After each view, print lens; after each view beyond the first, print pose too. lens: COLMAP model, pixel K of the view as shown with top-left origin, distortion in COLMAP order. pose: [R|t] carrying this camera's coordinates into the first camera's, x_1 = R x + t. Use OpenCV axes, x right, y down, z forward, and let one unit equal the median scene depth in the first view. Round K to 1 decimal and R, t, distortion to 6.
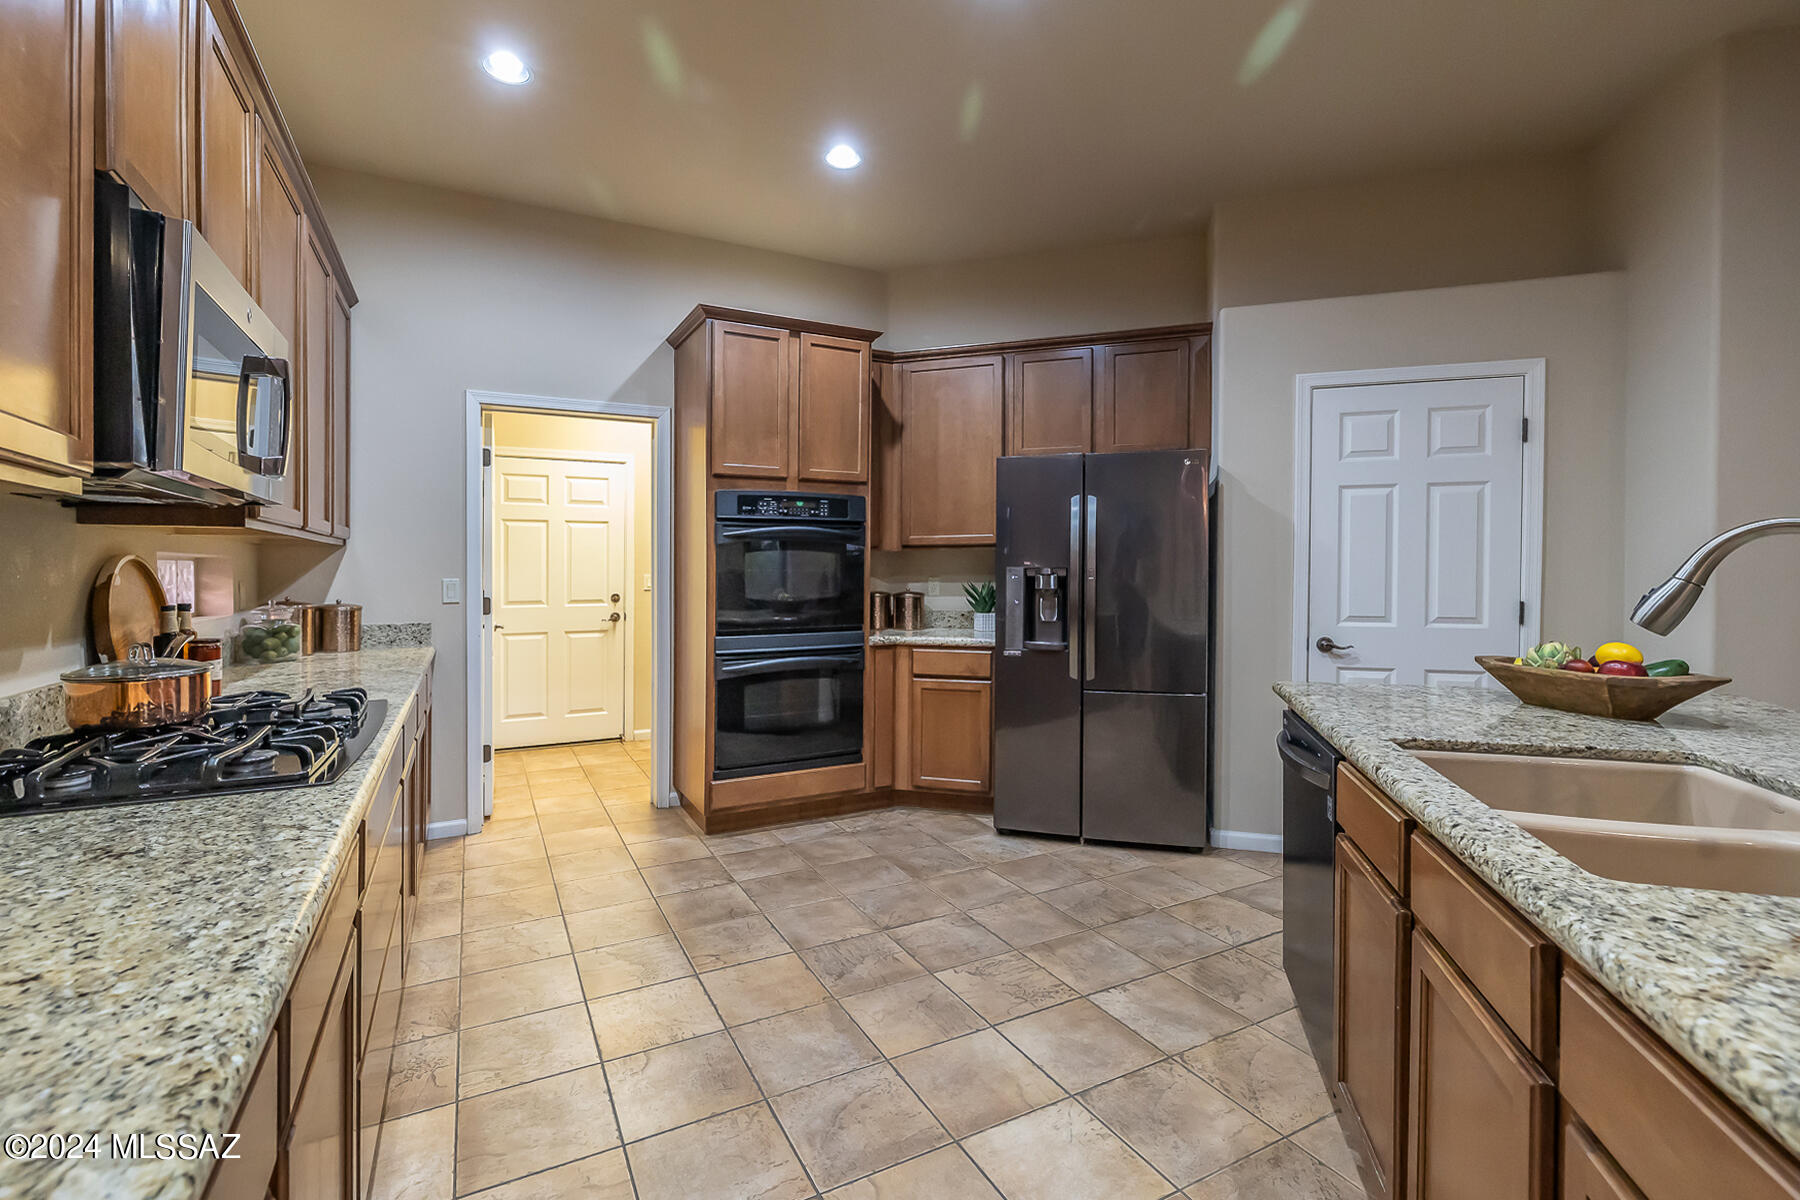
lens RADIAL K [[774.5, 0, 909.8], [0, 774.5, 568.1], [0, 0, 1]] dist [-0.000828, 0.000015]
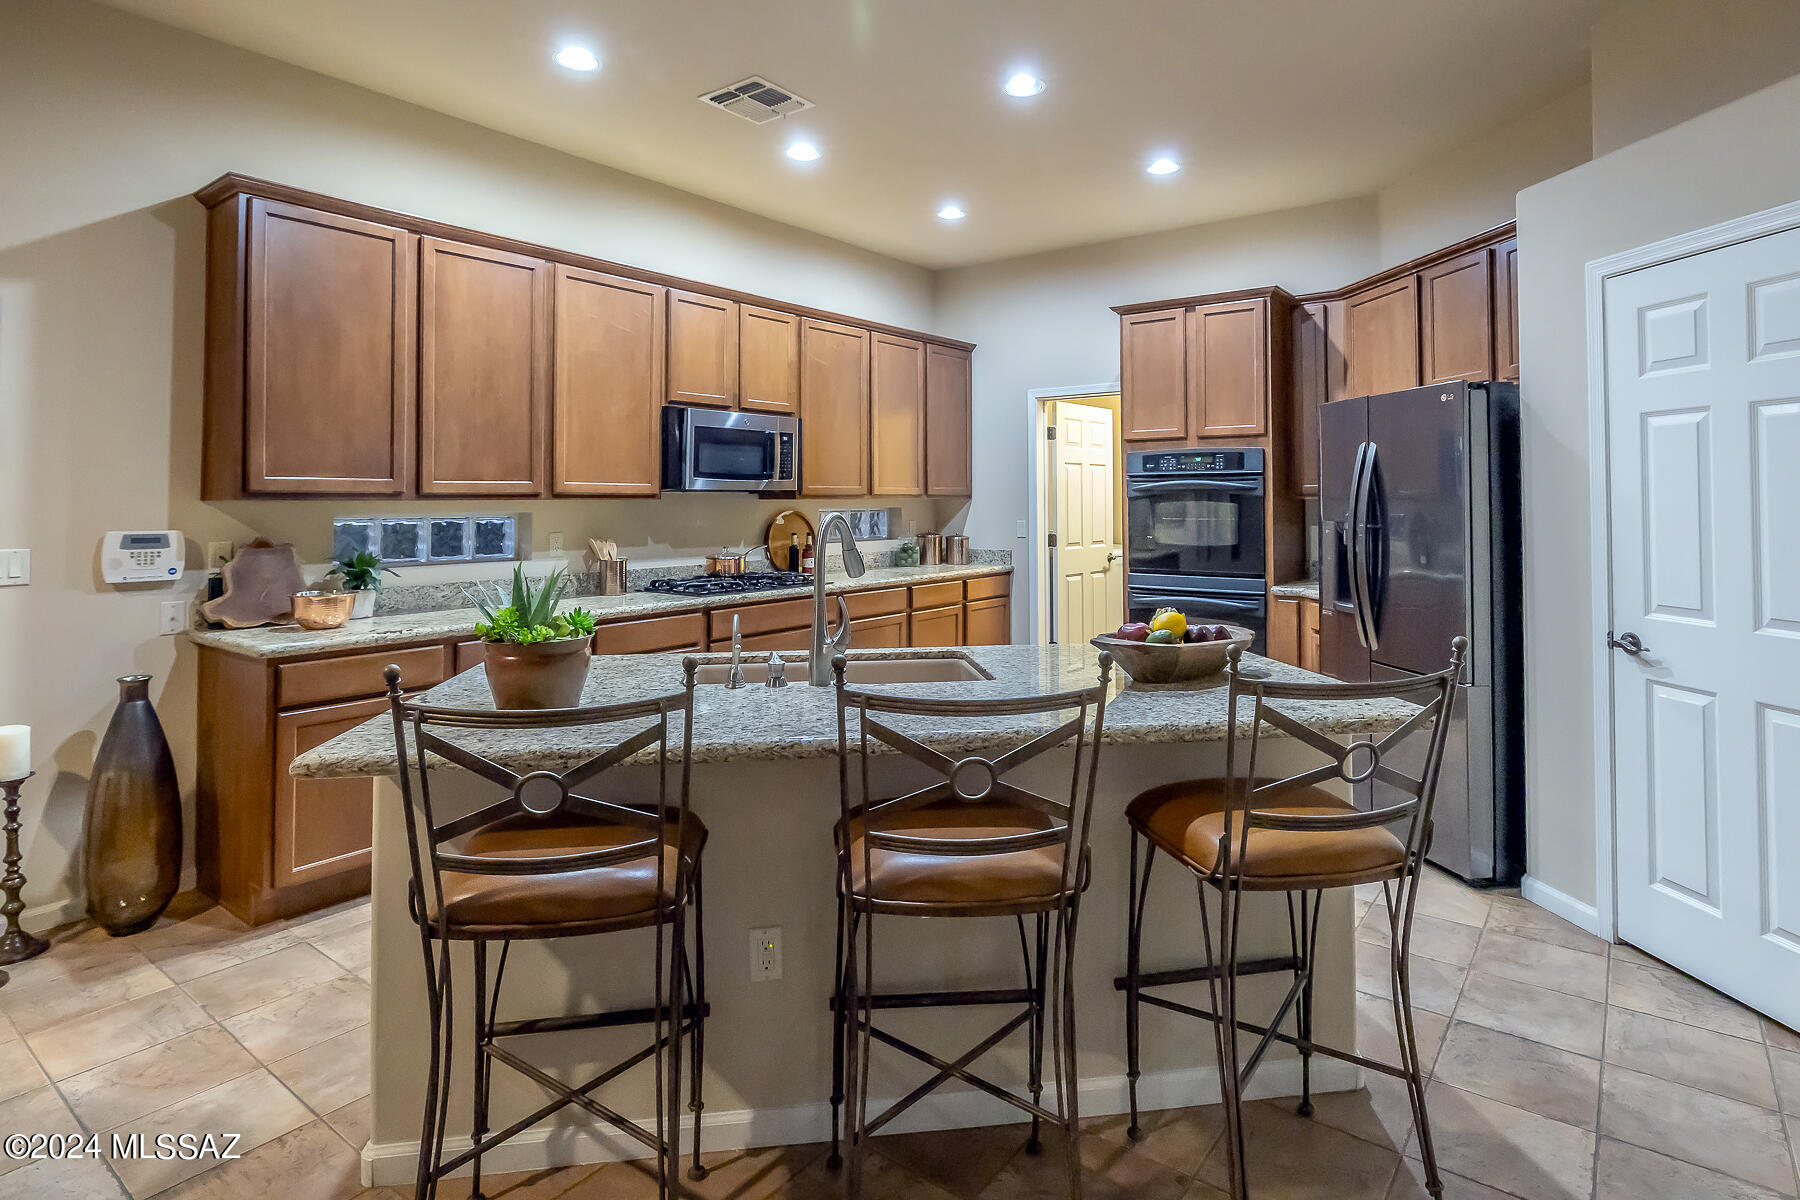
lens RADIAL K [[961.3, 0, 975.1], [0, 961.3, 453.7], [0, 0, 1]] dist [0.000331, -0.000013]
pose [[0.461038, -0.041555, -0.886407, 0.960477], [0.002531, 0.998960, -0.045515, -0.029786], [0.887377, 0.018741, 0.460664, 0.080401]]
